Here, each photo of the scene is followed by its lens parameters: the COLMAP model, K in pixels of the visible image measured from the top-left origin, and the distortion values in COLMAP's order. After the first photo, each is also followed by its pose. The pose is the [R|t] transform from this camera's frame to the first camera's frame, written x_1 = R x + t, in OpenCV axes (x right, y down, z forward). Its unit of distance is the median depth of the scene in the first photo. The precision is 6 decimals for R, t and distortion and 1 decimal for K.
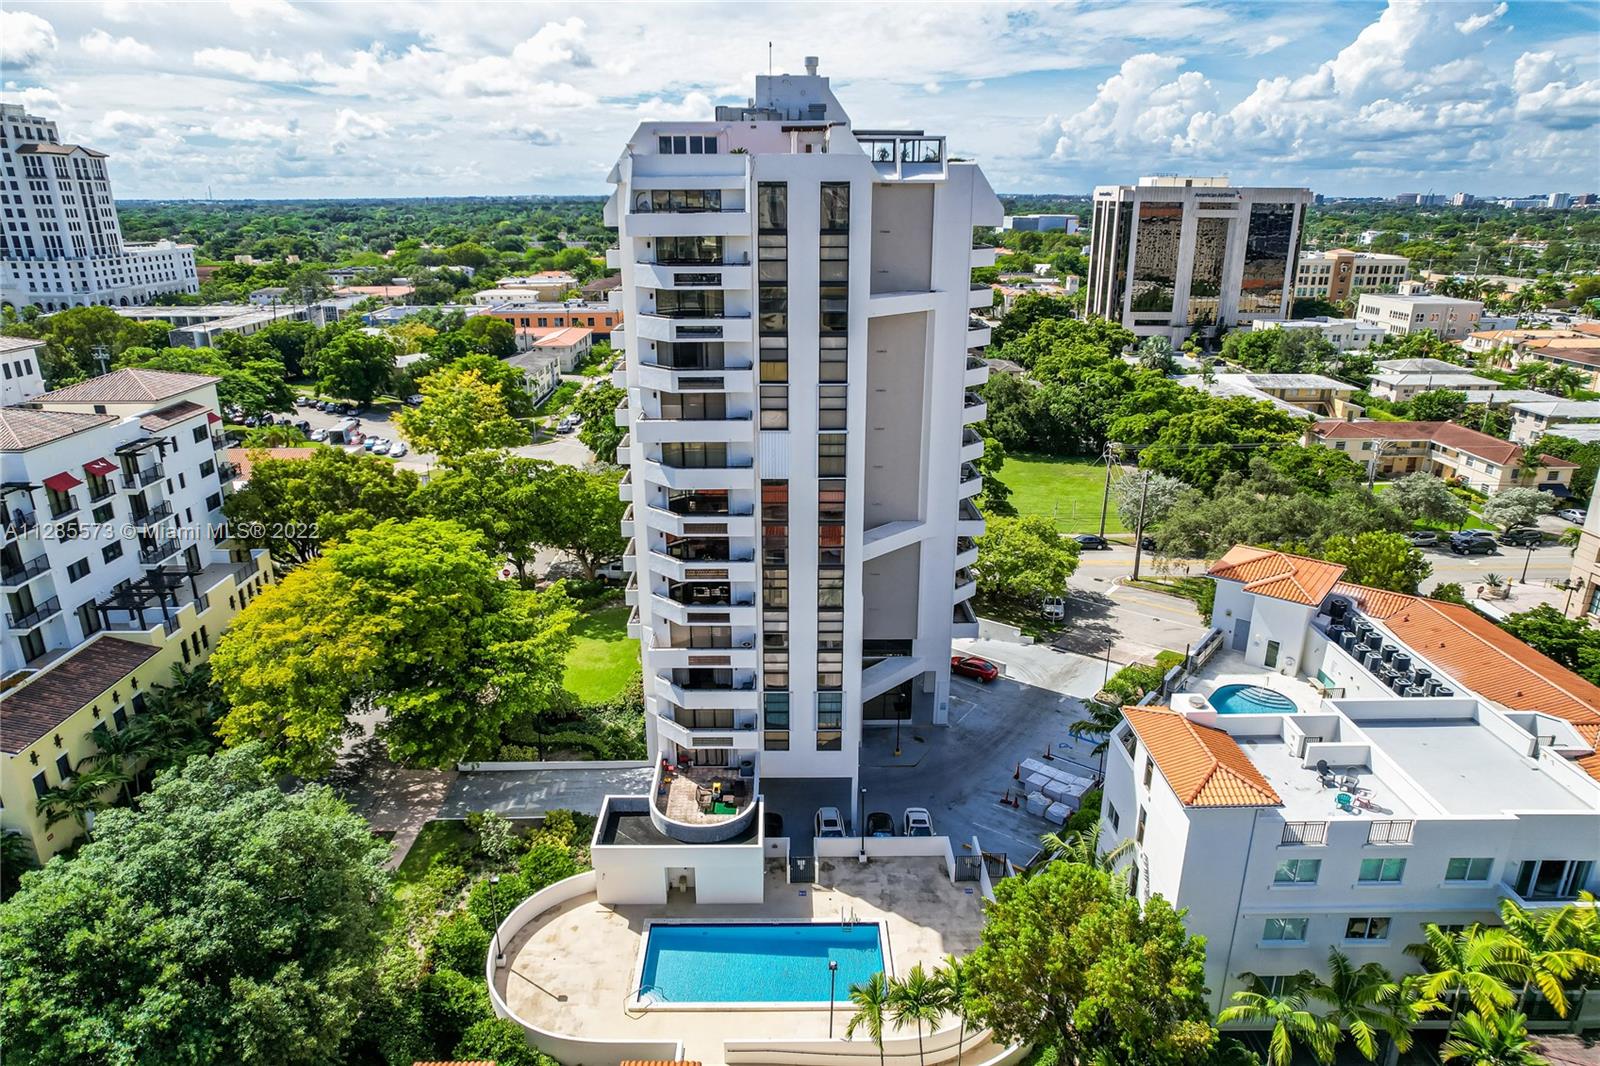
lens RADIAL K [[1006.1, 0, 791.6], [0, 1006.1, 539.5], [0, 0, 1]] dist [-0.082906, 0.073520]
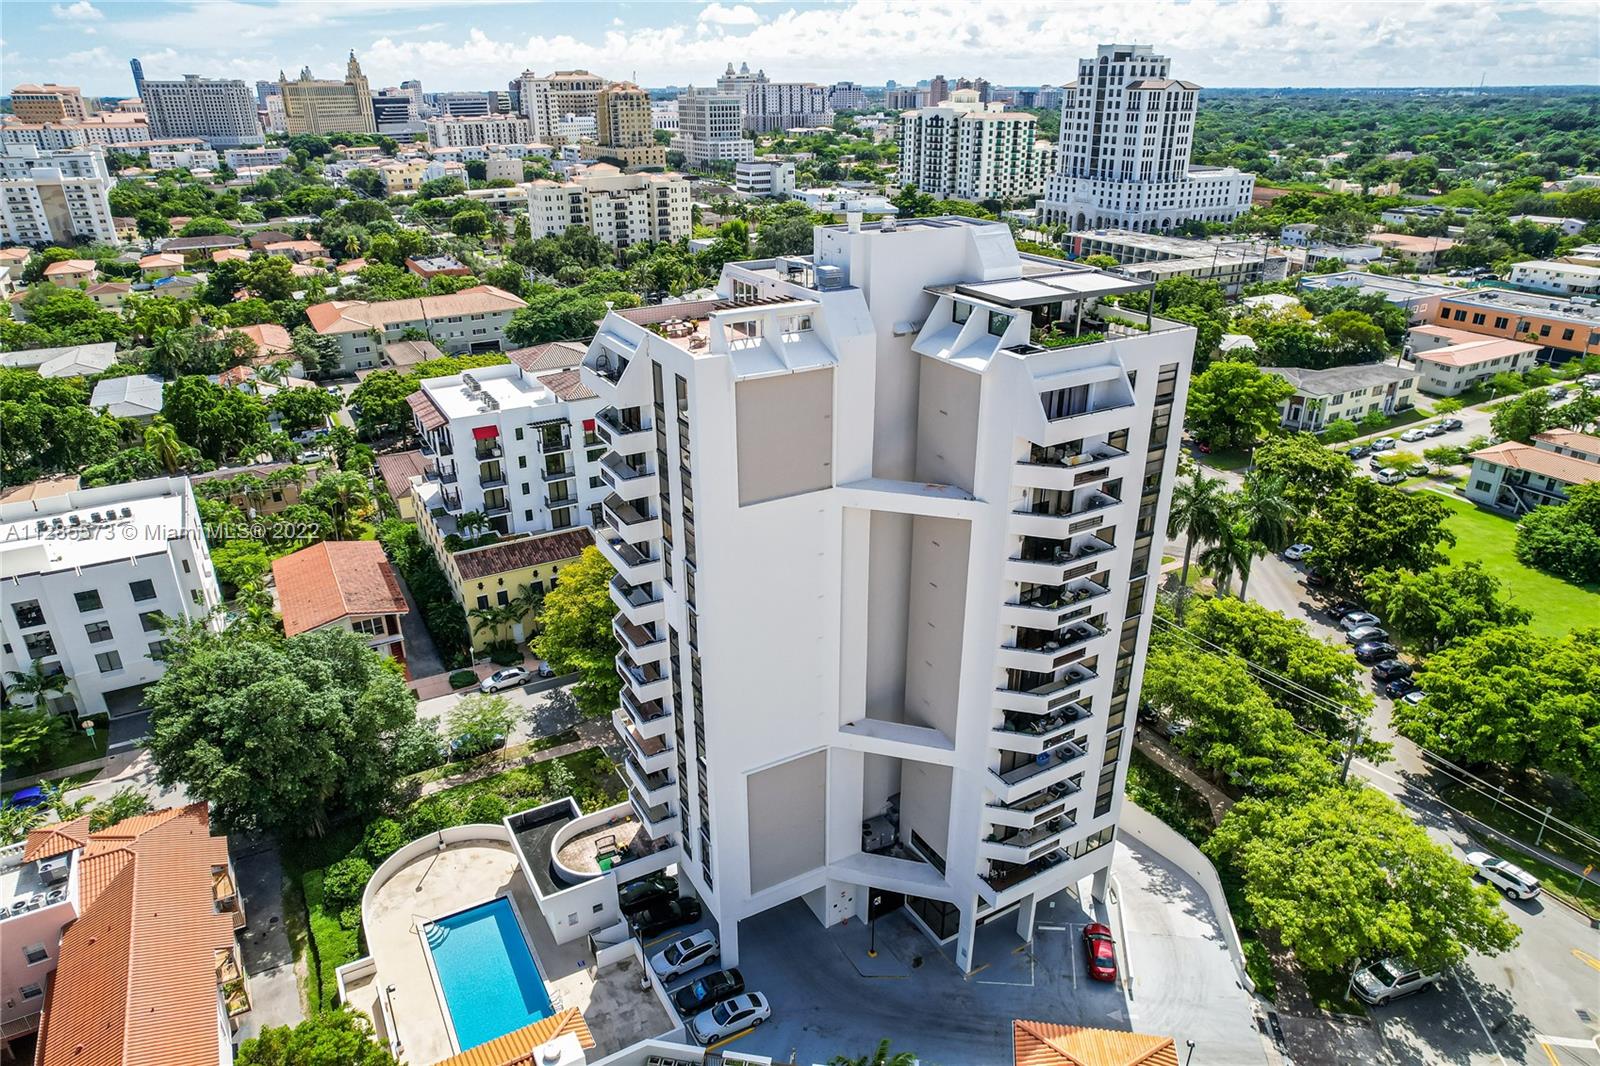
lens RADIAL K [[1006.1, 0, 791.6], [0, 1006.1, 539.5], [0, 0, 1]] dist [-0.082906, 0.073520]
pose [[0.483510, 0.360853, -0.797498, 0.785449], [-0.284176, 0.926436, 0.246903, -0.407269], [0.827927, 0.107250, 0.550486, 0.478517]]
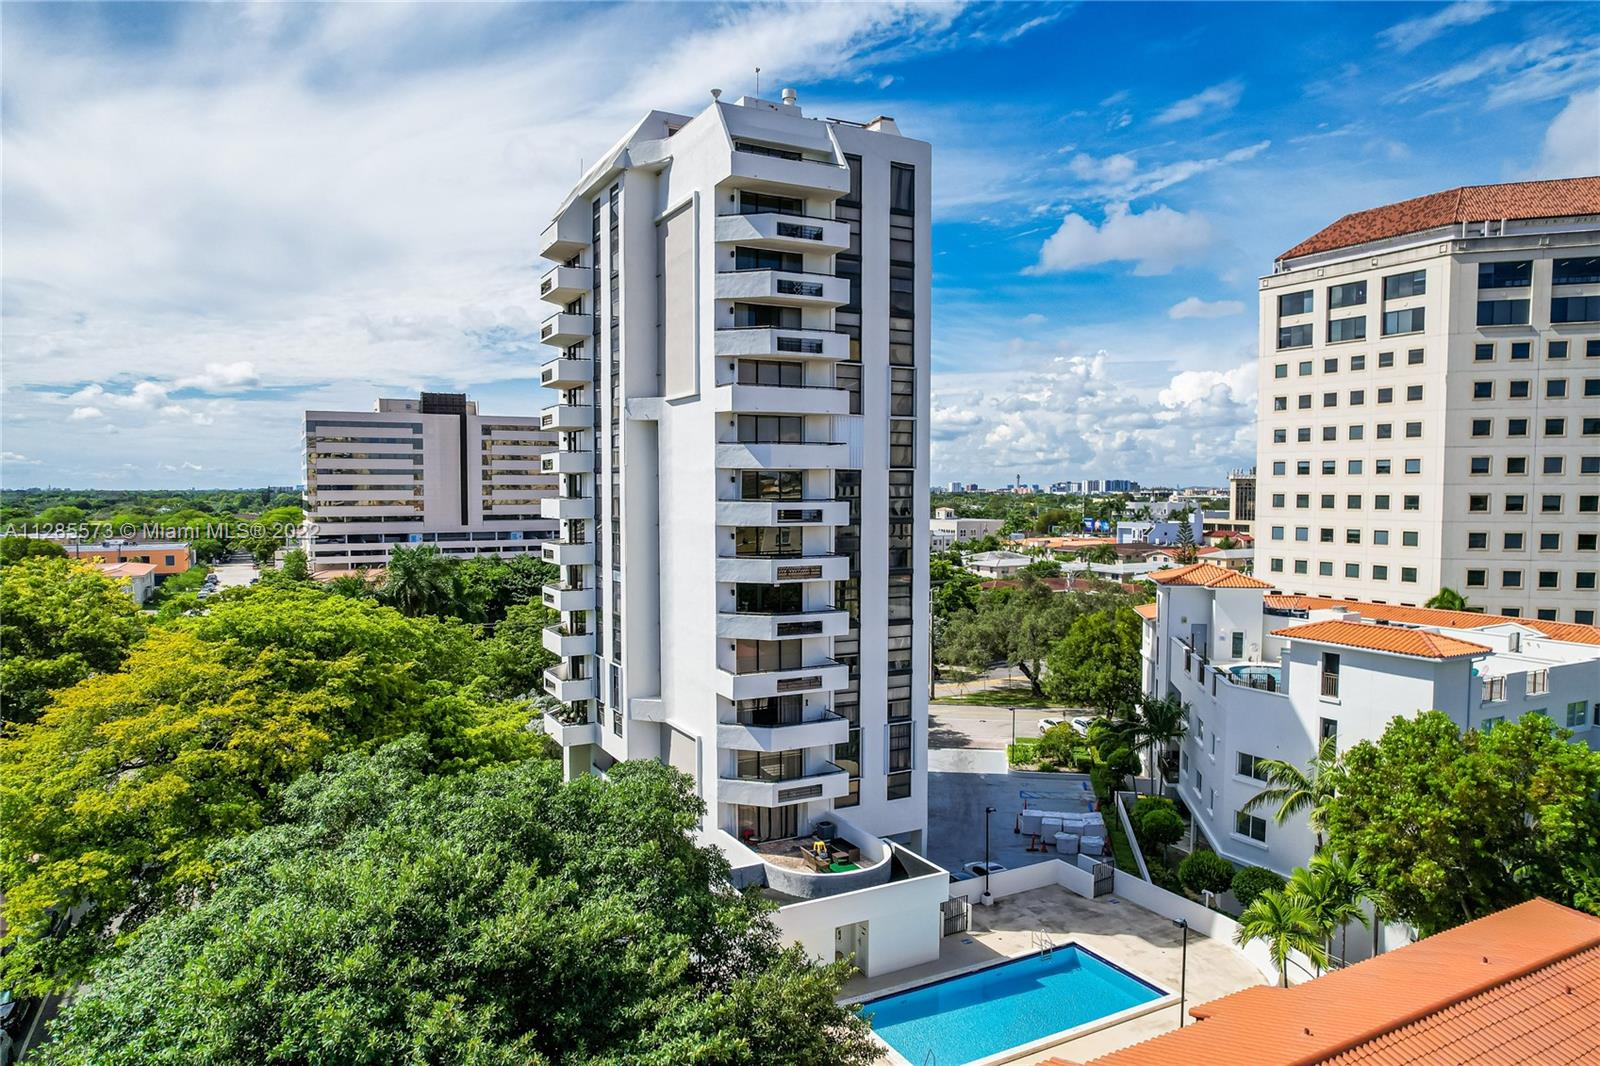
lens RADIAL K [[1006.1, 0, 791.6], [0, 1006.1, 539.5], [0, 0, 1]] dist [-0.082906, 0.073520]
pose [[0.891300, -0.021490, 0.452904, -0.441442], [0.145120, 0.959853, -0.240045, 0.195111], [-0.429563, 0.279678, 0.858636, 0.246641]]
